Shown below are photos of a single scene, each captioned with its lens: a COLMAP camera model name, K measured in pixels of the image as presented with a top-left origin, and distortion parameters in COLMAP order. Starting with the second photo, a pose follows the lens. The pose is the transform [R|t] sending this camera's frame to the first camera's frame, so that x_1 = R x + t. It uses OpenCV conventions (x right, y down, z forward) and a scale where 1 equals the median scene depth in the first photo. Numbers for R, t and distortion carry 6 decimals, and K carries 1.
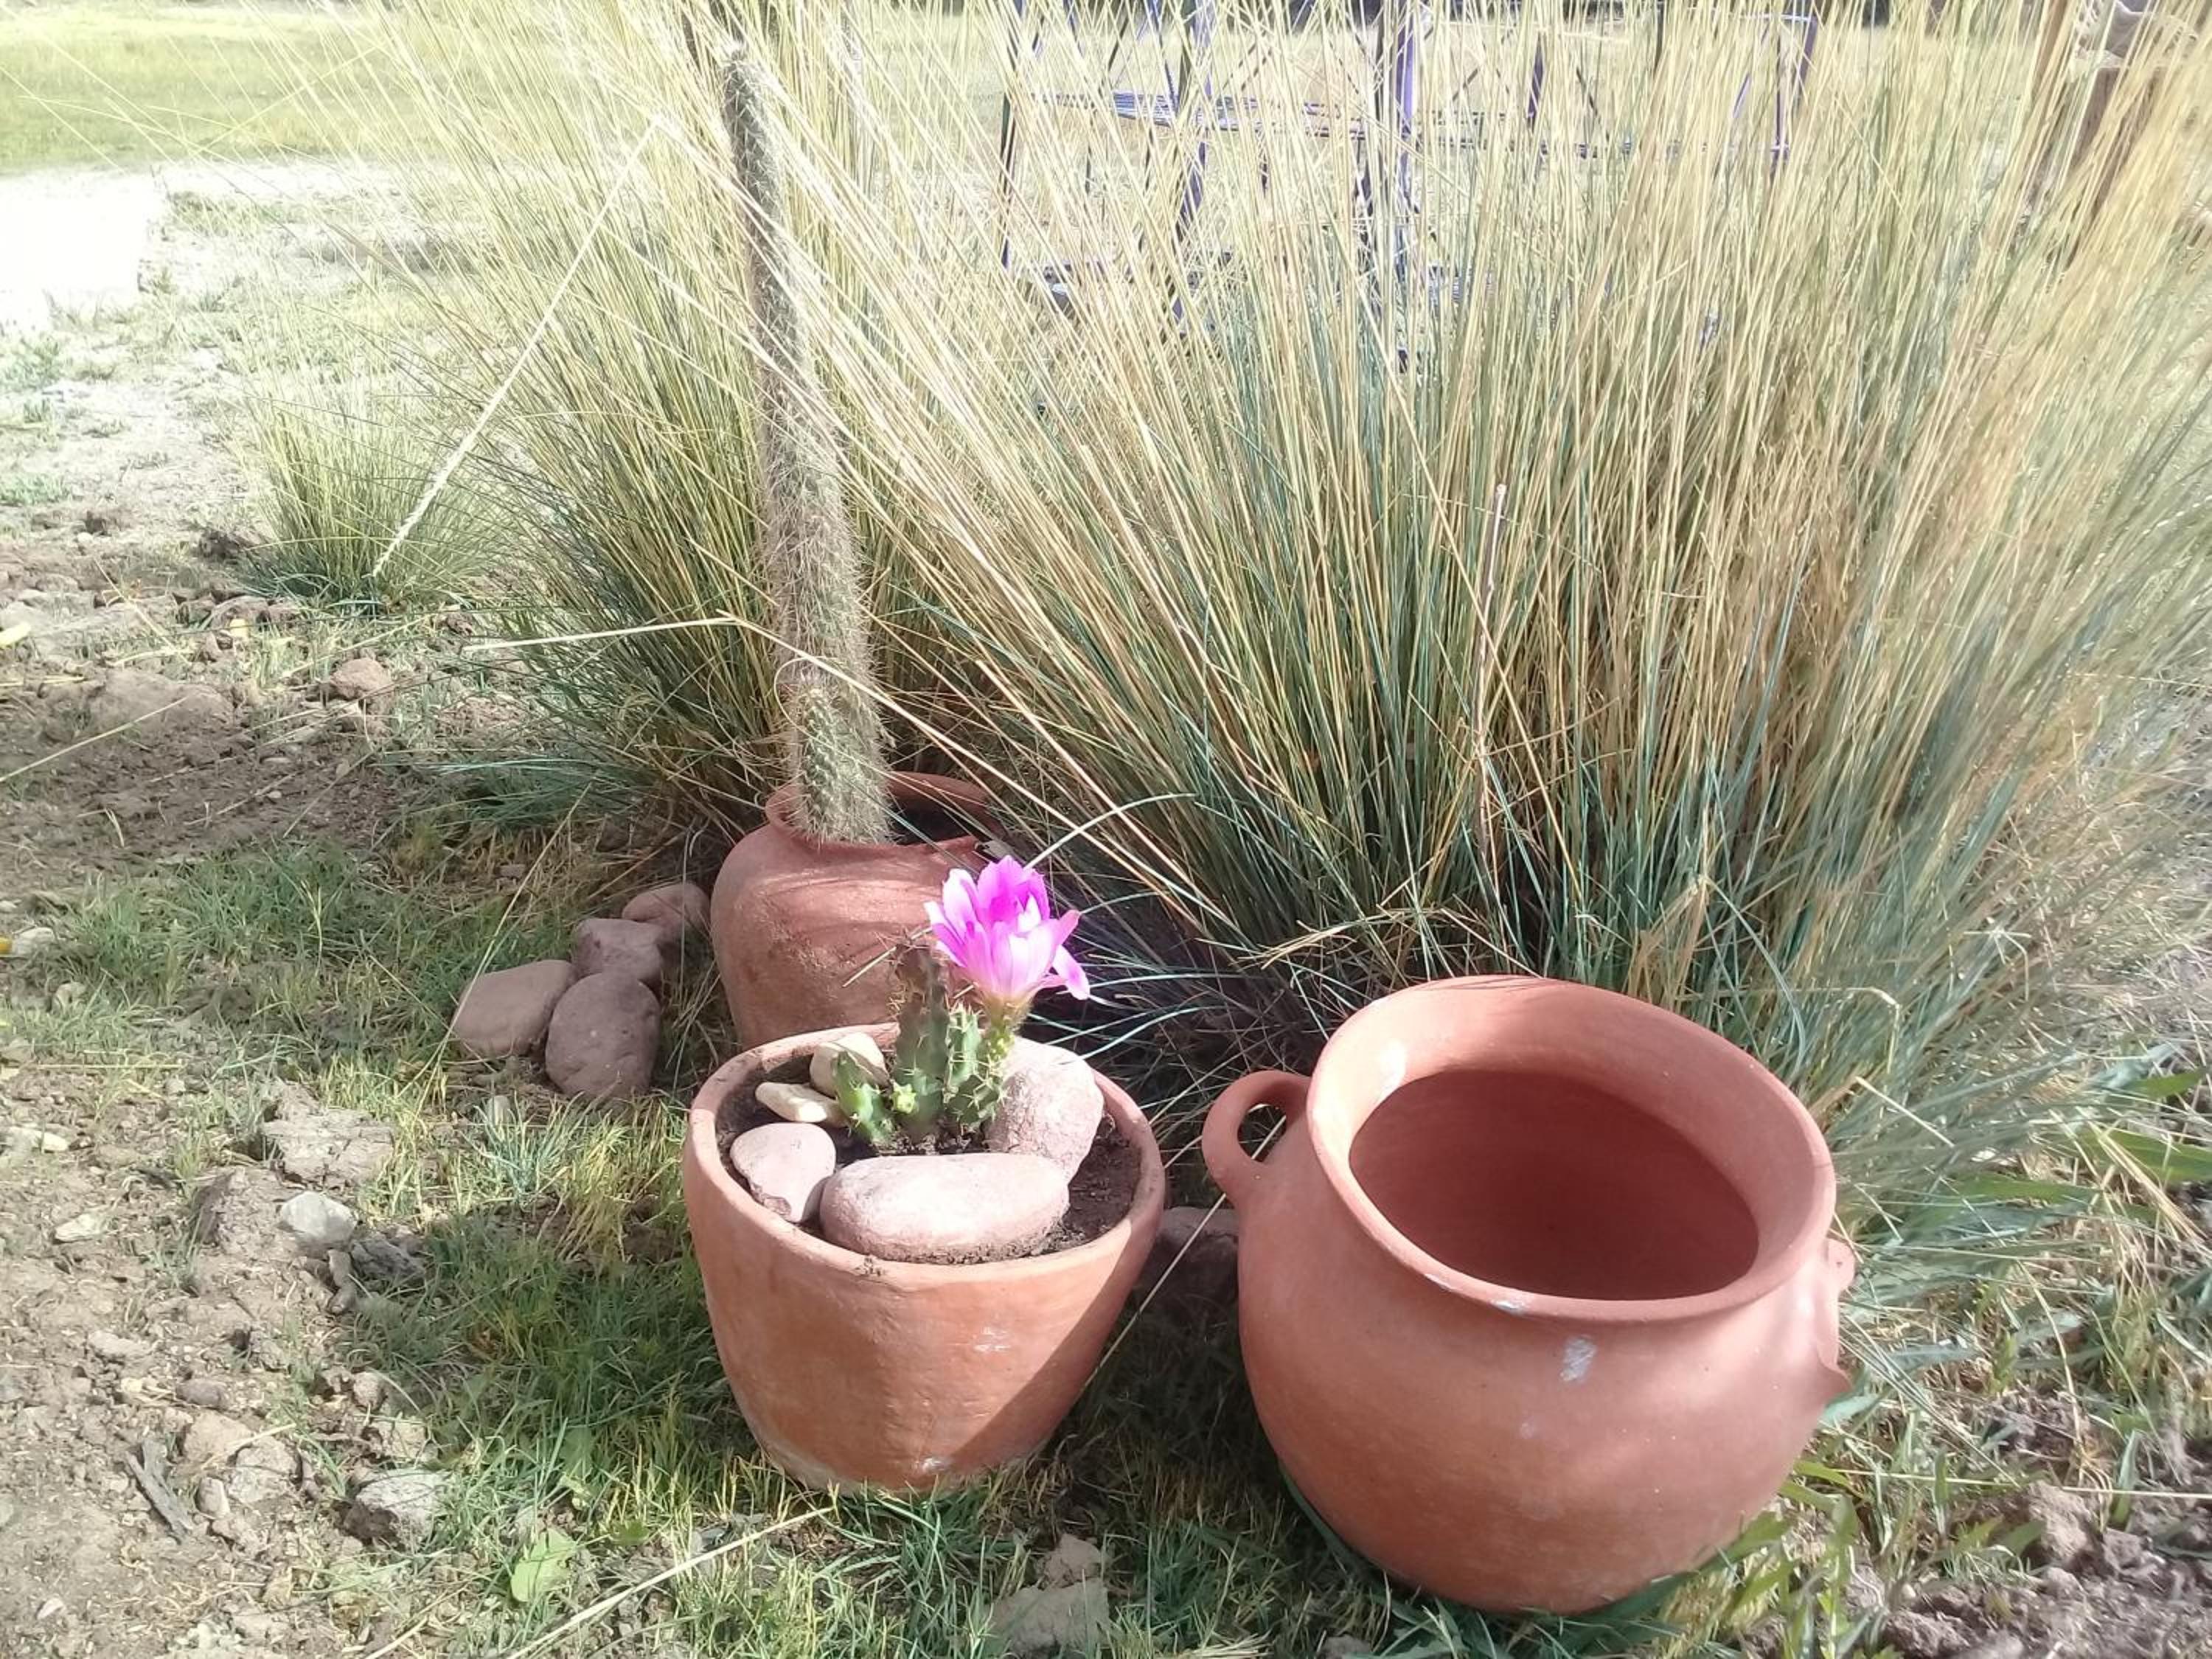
lens RADIAL K [[2215.7, 0, 1108.5], [0, 2215.7, 717.5], [0, 0, 1]] dist [0.132794, 0.415994]
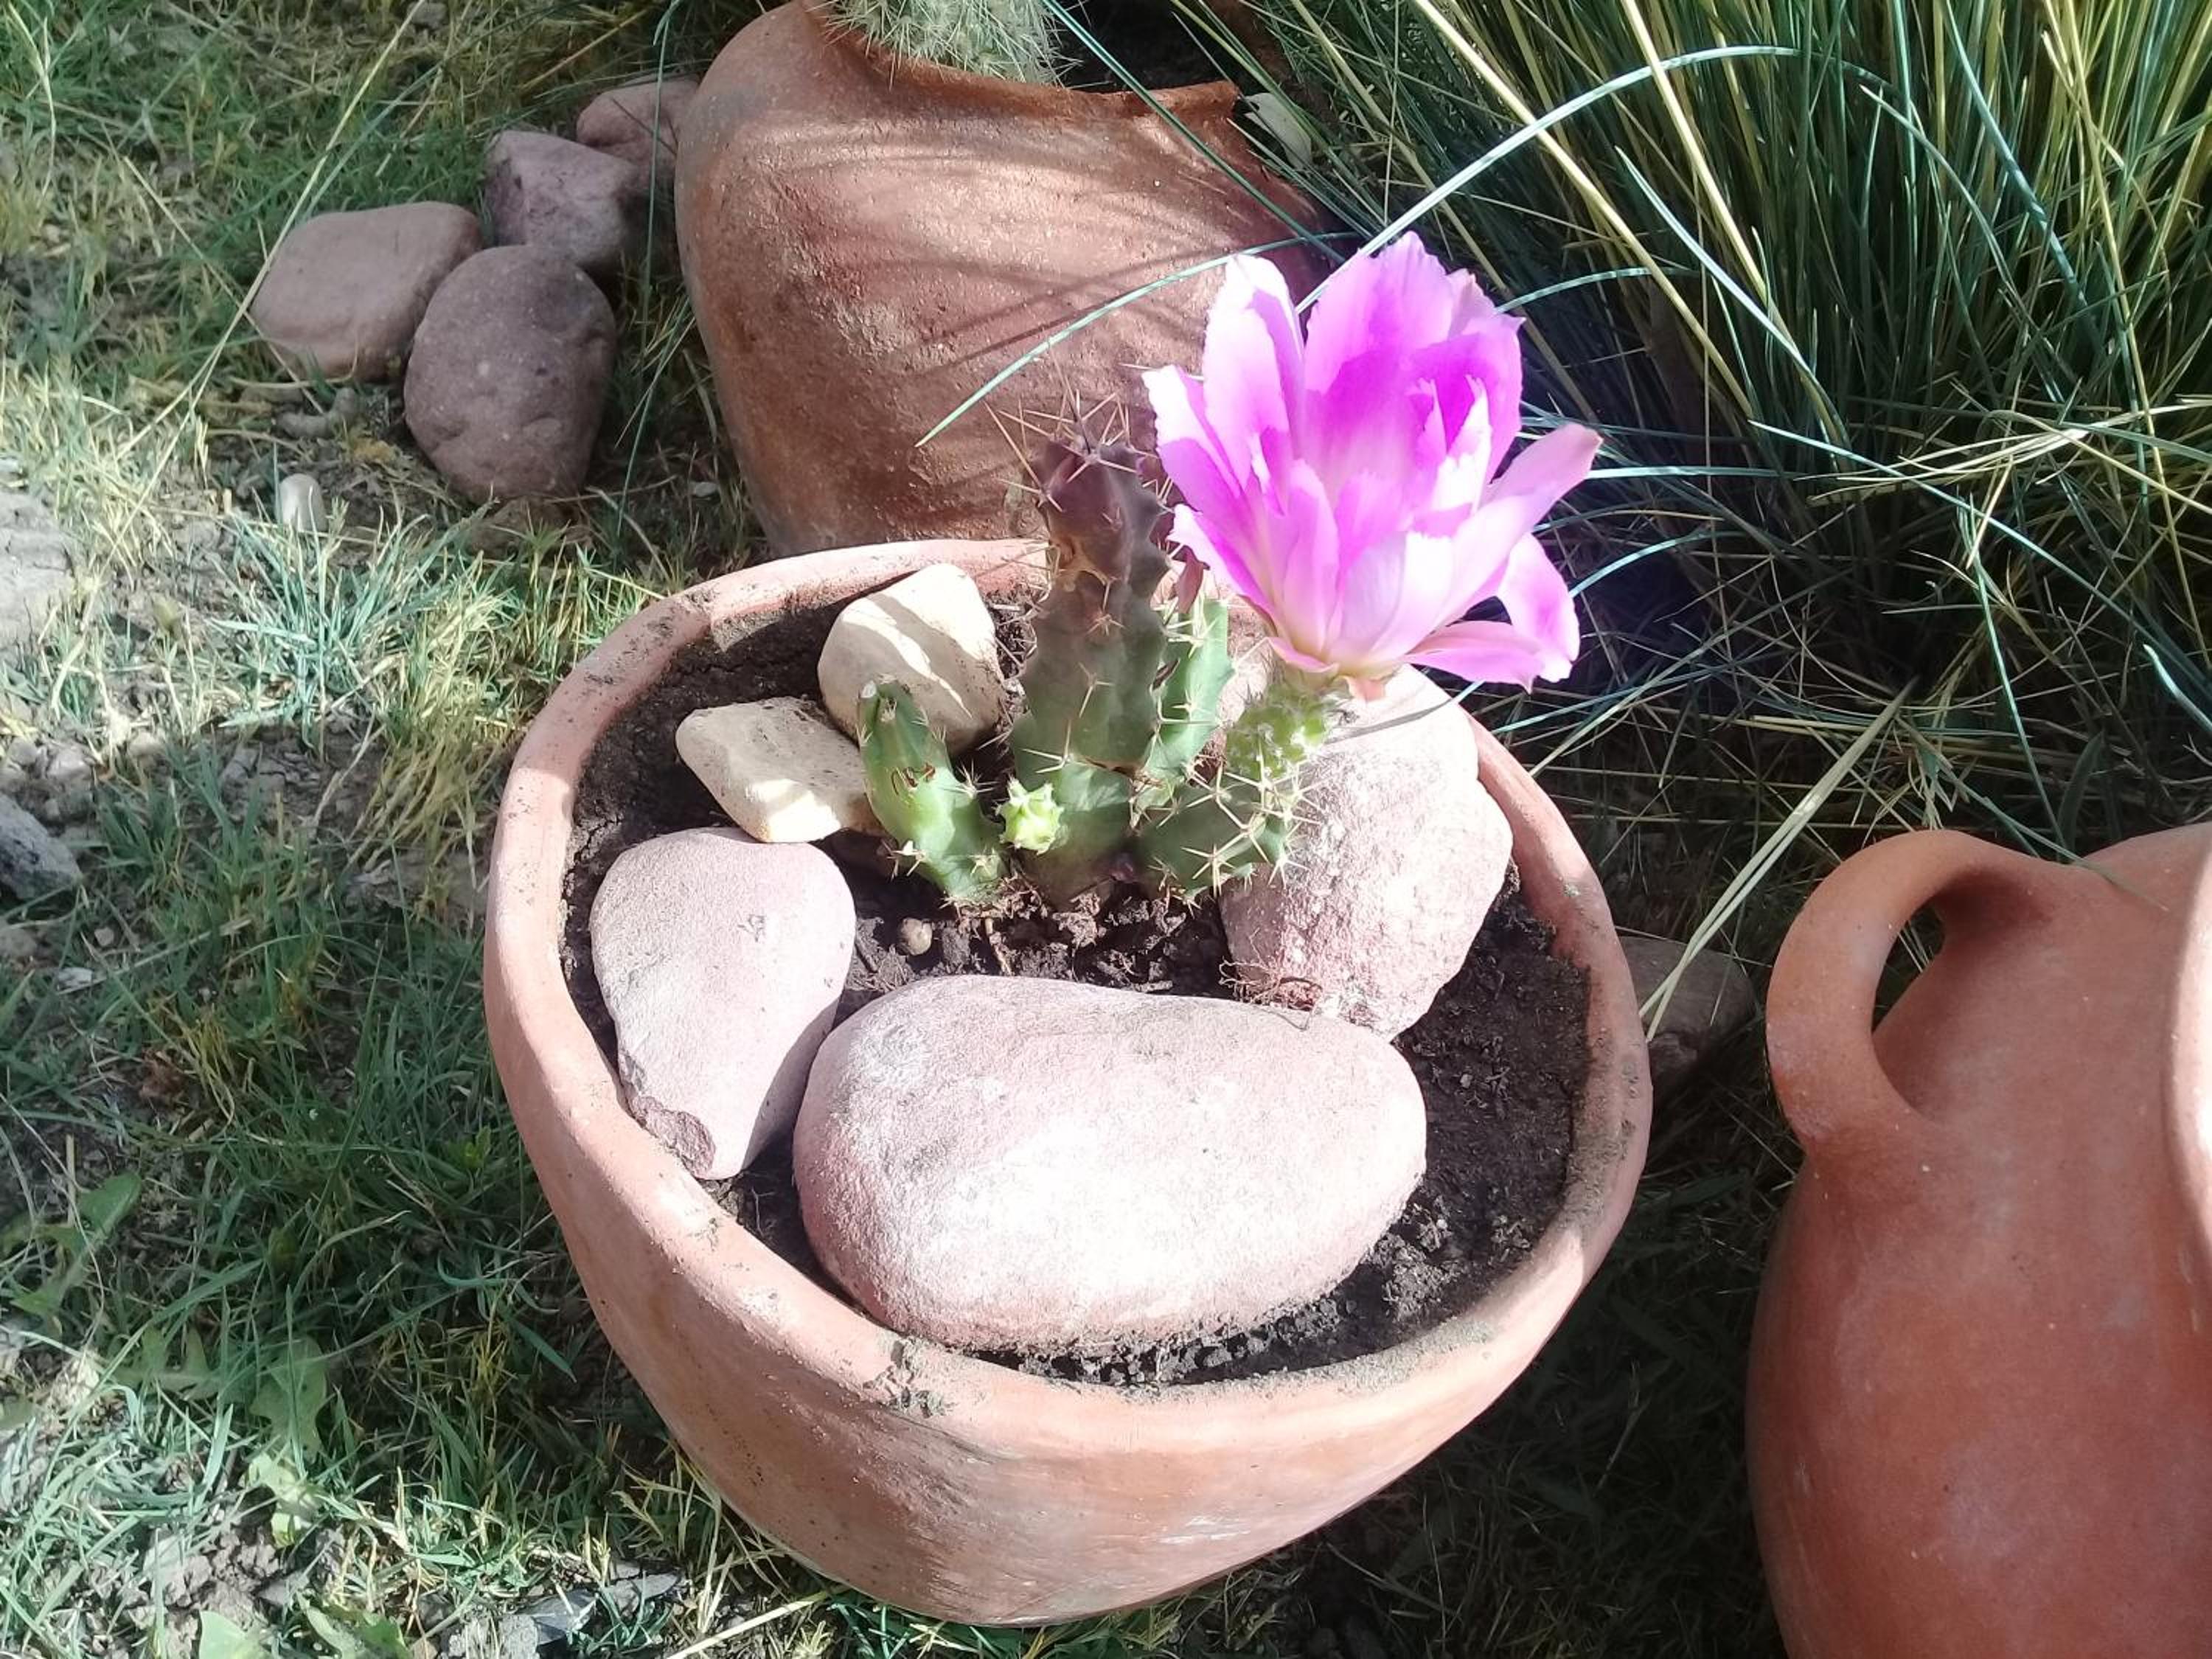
lens RADIAL K [[2082.5, 0, 1100.6], [0, 2082.5, 837.8], [0, 0, 1]] dist [0.122790, -0.261686]
pose [[0.991971, 0.123300, -0.028119, -0.066971], [-0.099939, 0.900530, 0.423153, 0.015053], [0.077496, -0.416945, 0.905622, 0.644128]]
